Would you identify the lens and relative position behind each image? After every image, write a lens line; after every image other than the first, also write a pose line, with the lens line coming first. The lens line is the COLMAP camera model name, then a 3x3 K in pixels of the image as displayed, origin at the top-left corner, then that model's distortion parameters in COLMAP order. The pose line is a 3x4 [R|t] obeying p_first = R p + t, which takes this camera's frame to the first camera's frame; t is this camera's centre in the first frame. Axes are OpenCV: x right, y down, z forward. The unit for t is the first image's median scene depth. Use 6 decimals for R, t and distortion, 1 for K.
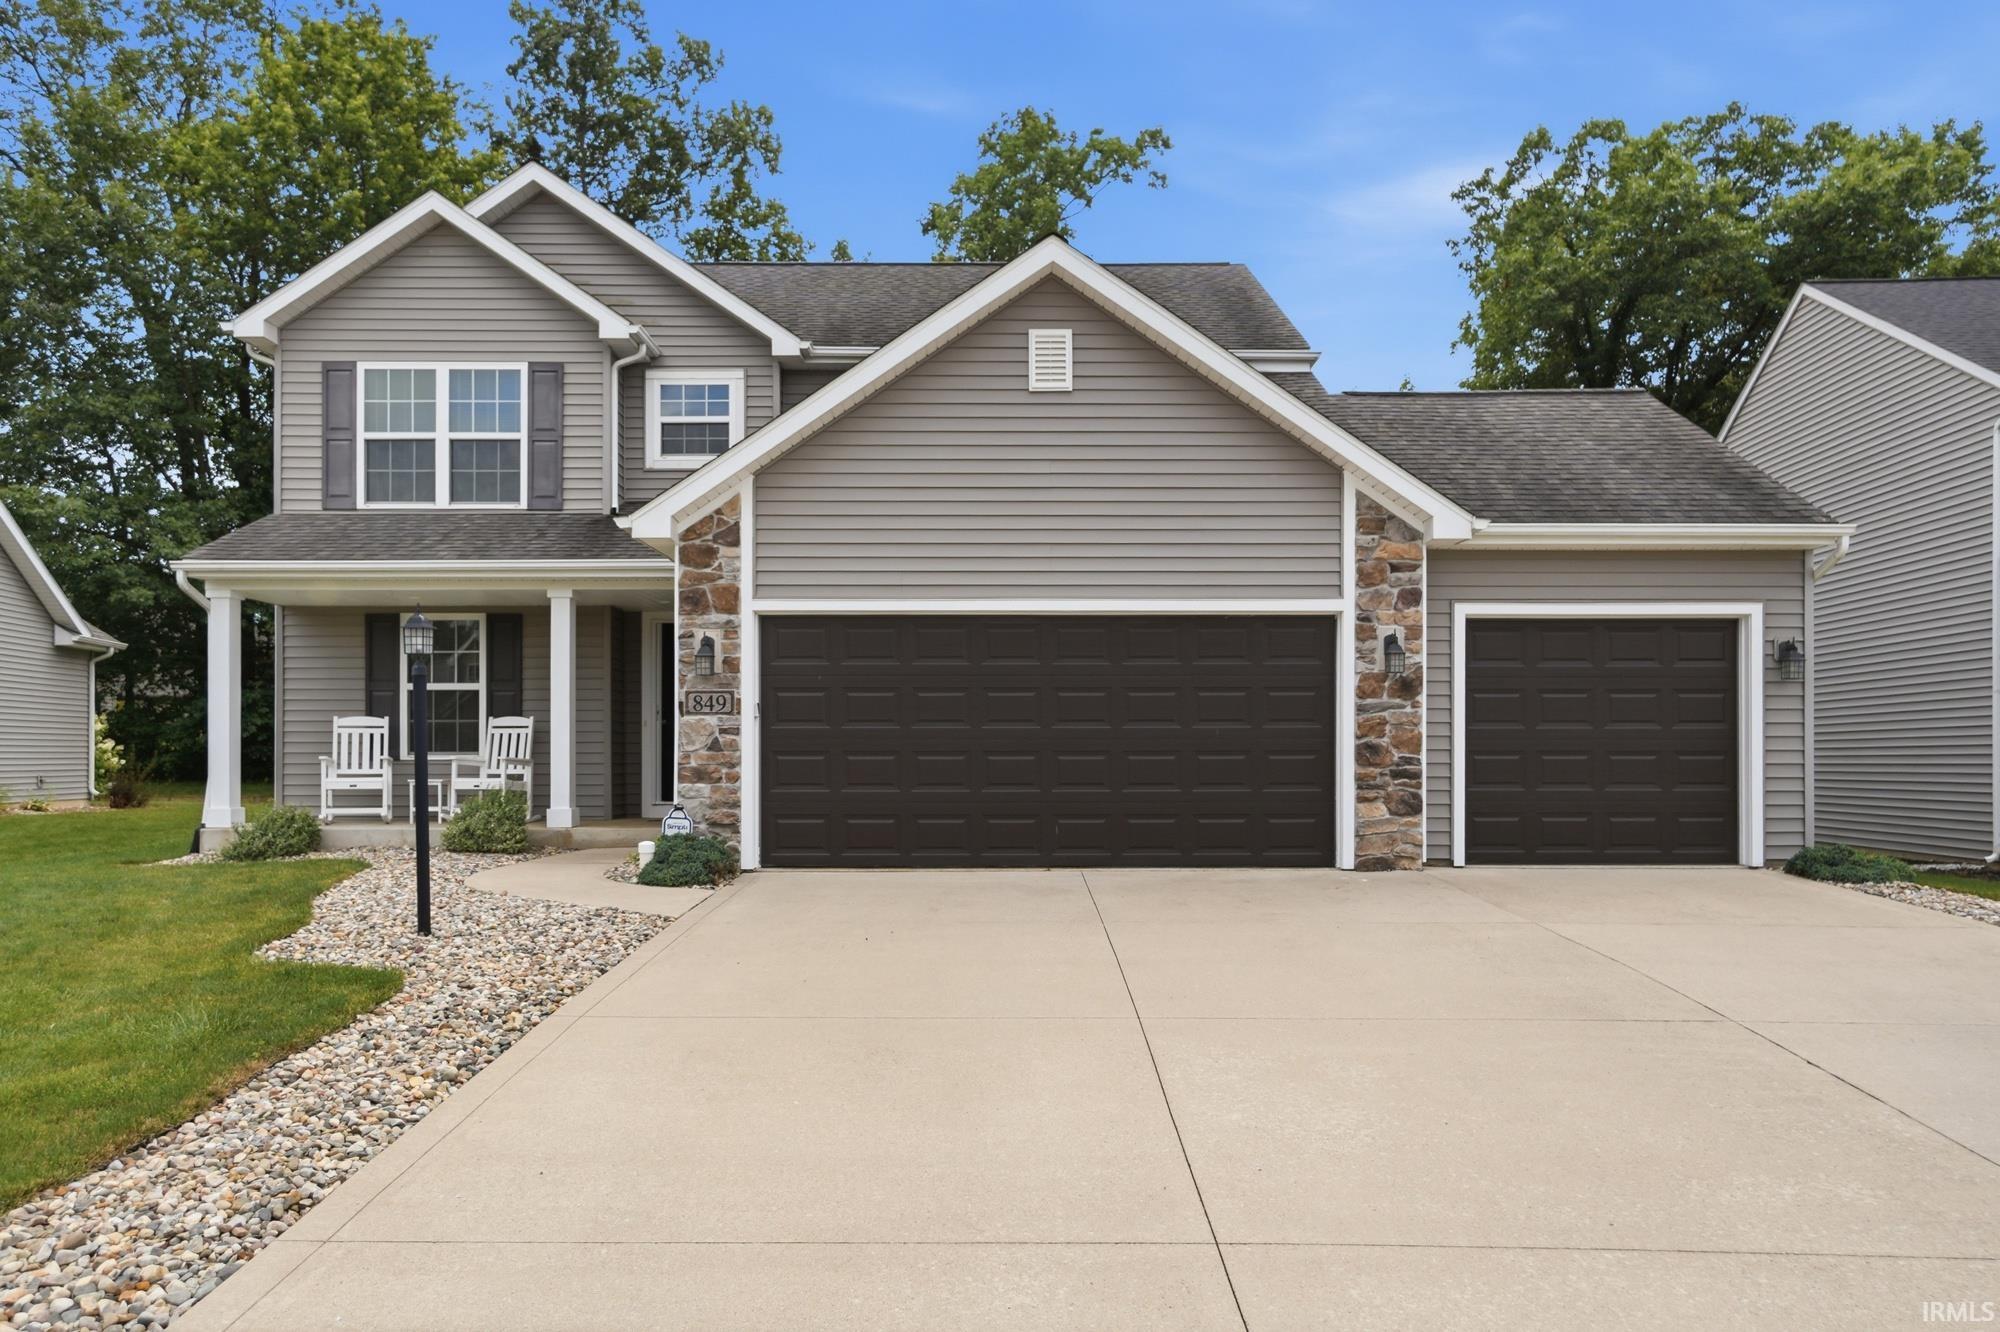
lens RADIAL K [[1384.3, 0, 982.0], [0, 1384.3, 763.5], [0, 0, 1]] dist [0.003428, 0.003512]
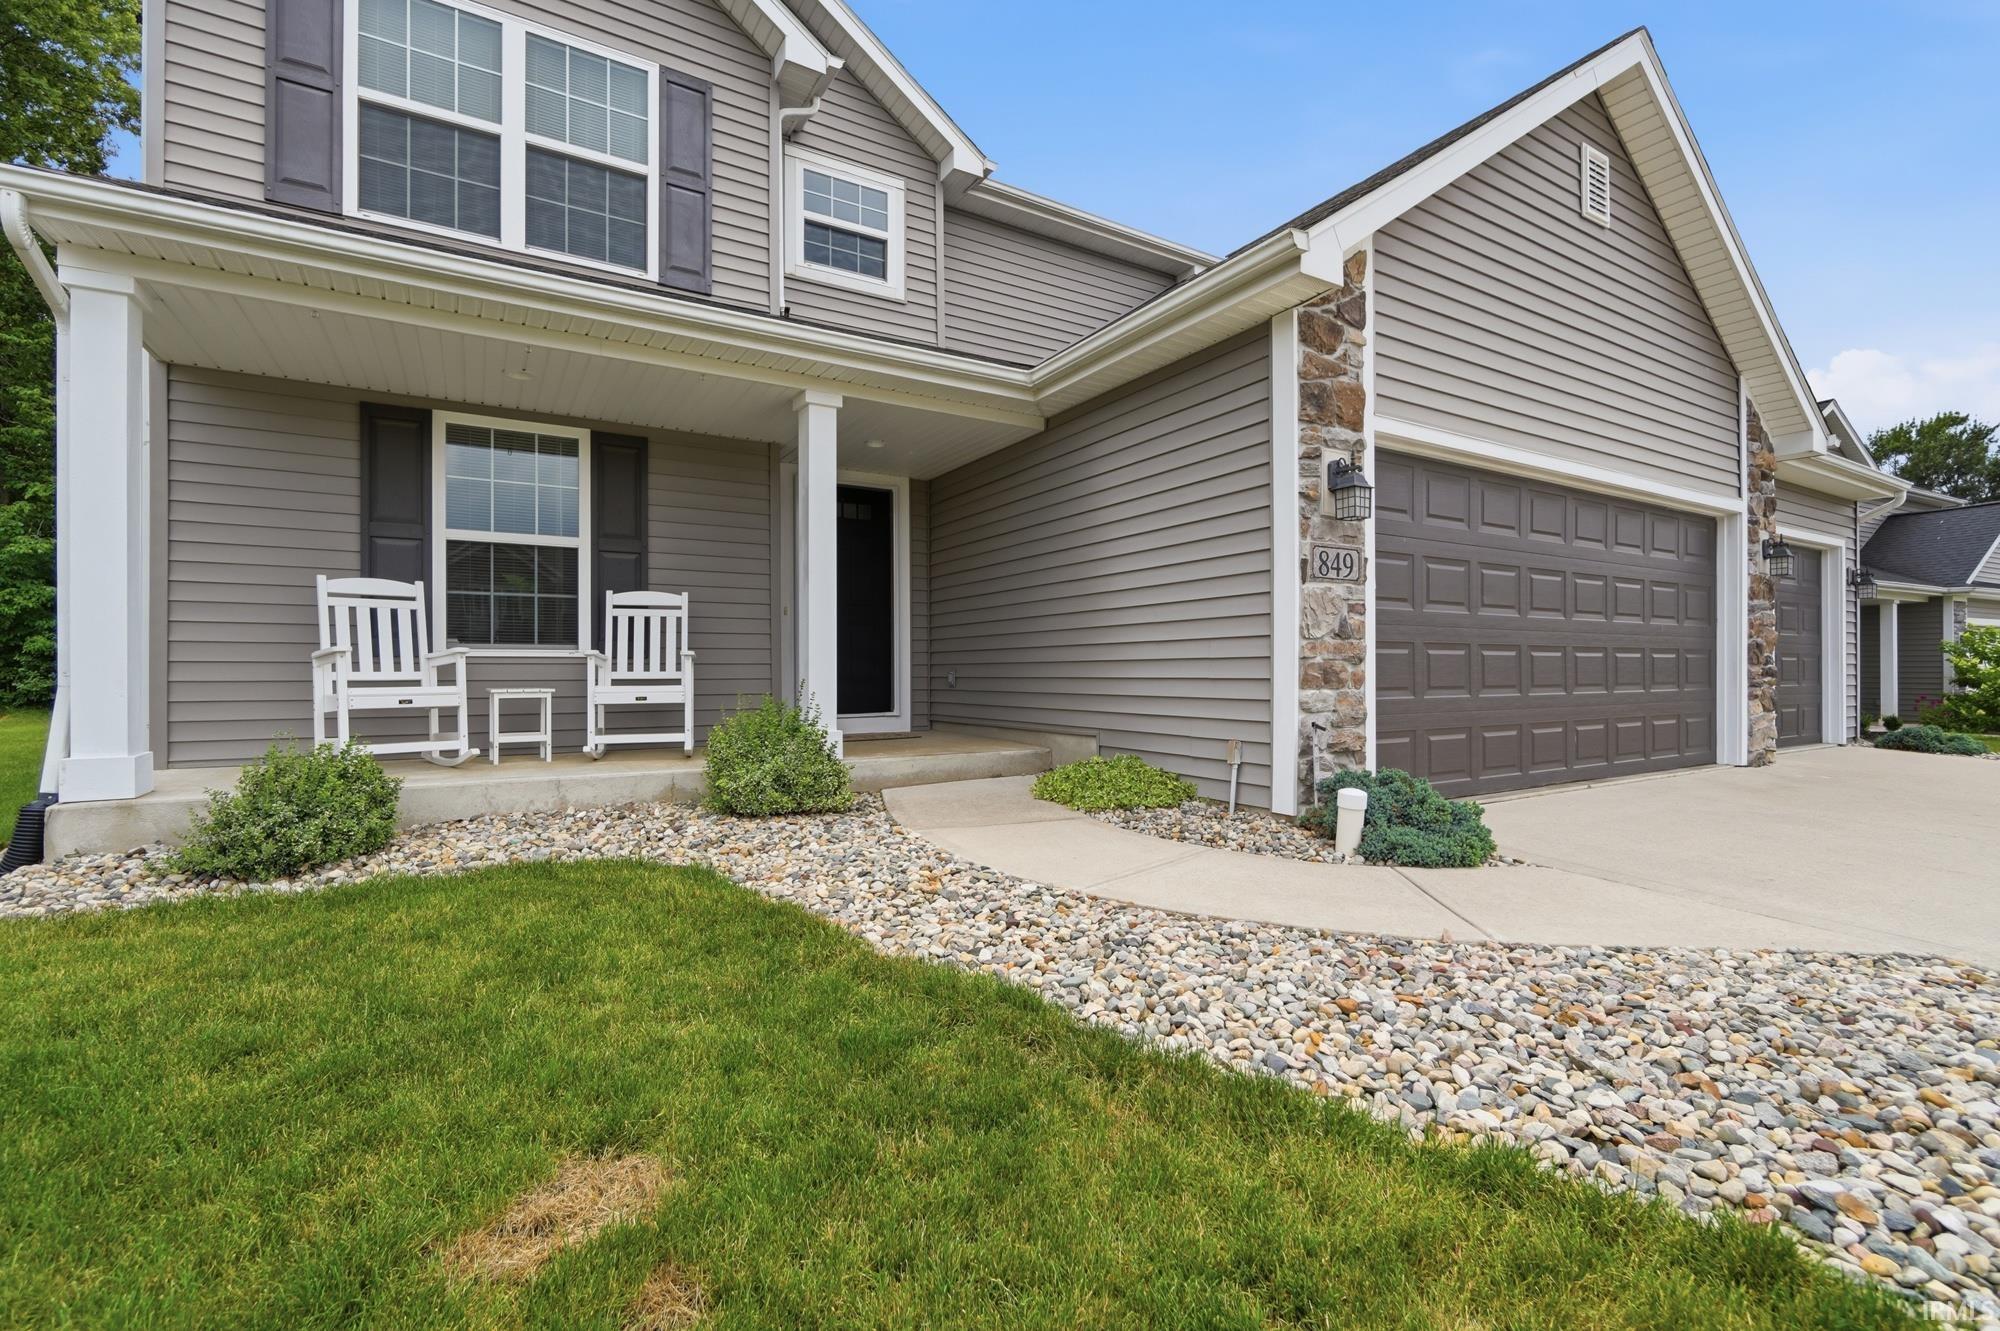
lens RADIAL K [[876.2, 0, 1006.3], [0, 876.2, 672.5], [0, 0, 1]] dist [-0.010706, 0.000494]
pose [[0.849930, -0.004413, 0.526877, -0.540911], [0.003010, 0.999989, 0.003520, 0.004796], [-0.526887, -0.001406, 0.849934, 0.732563]]
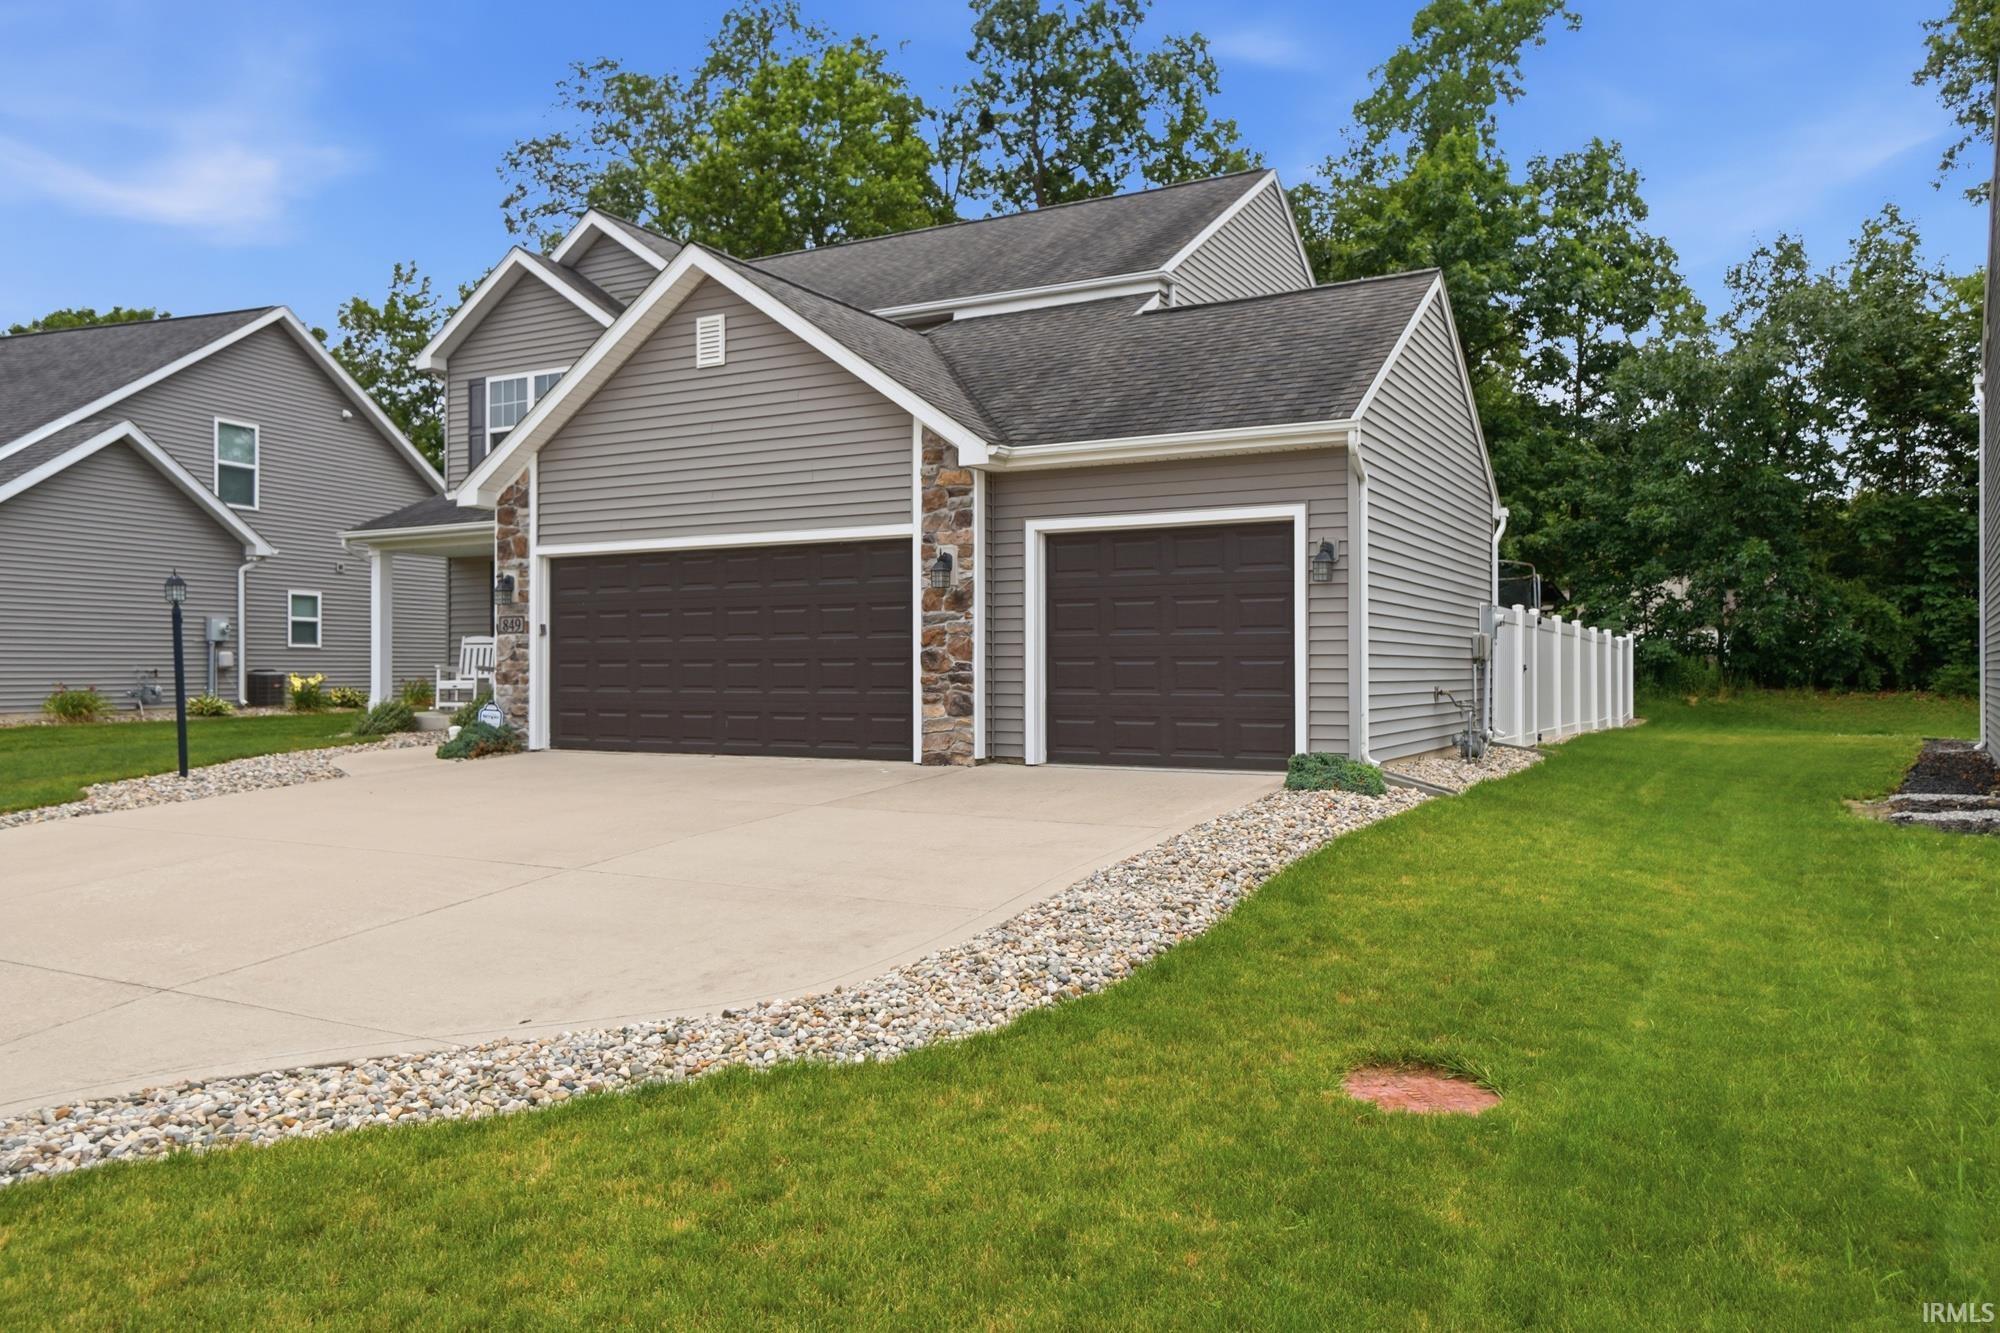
lens RADIAL K [[1384.3, 0, 982.2], [0, 1384.3, 664.9], [0, 0, 1]] dist [0.003428, 0.003512]
pose [[0.878619, -0.003296, -0.477512, 0.844890], [0.003190, 0.999994, -0.001032, -0.002141], [0.477512, -0.000617, 0.878625, 0.036019]]
